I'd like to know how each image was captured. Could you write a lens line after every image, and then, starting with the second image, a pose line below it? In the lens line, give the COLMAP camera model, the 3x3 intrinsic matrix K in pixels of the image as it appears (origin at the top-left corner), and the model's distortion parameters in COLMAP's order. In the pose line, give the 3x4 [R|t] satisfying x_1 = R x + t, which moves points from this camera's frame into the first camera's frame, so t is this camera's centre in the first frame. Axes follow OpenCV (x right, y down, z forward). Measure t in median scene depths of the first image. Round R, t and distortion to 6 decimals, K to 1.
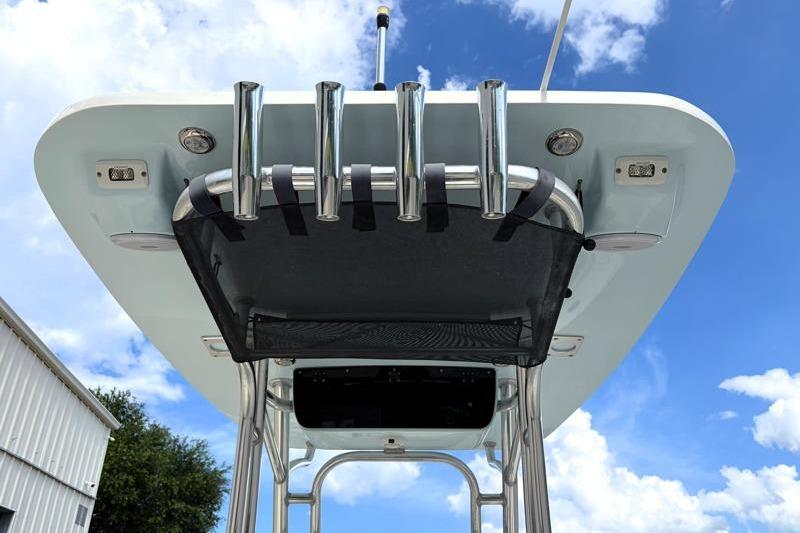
lens RADIAL K [[676.5, 0, 400.0], [0, 676.5, 266.5], [0, 0, 1]] dist [0.000315, -0.009394]
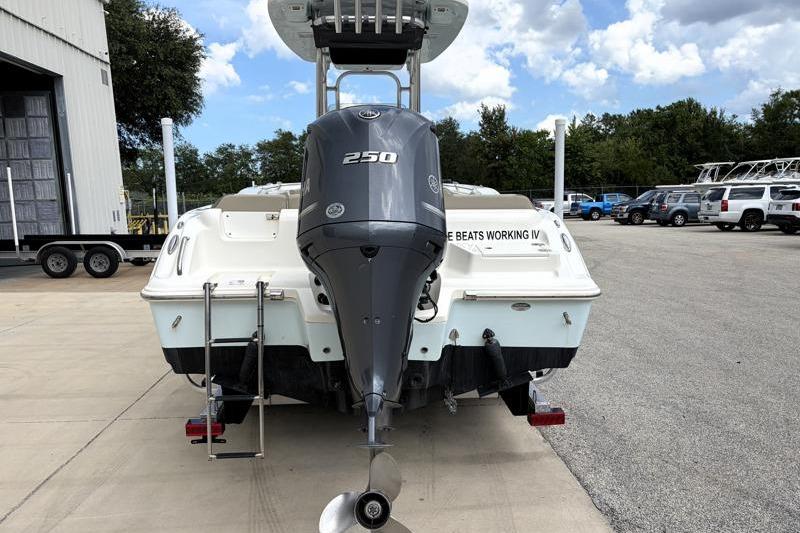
lens RADIAL K [[714.0, 0, 399.4], [0, 714.0, 291.1], [0, 0, 1]] dist [0.106748, 0.008545]
pose [[0.997374, -0.022309, 0.068896, -0.094700], [-0.024071, 0.795143, 0.605945, -0.712911], [-0.068300, -0.606012, 0.792518, -1.655995]]
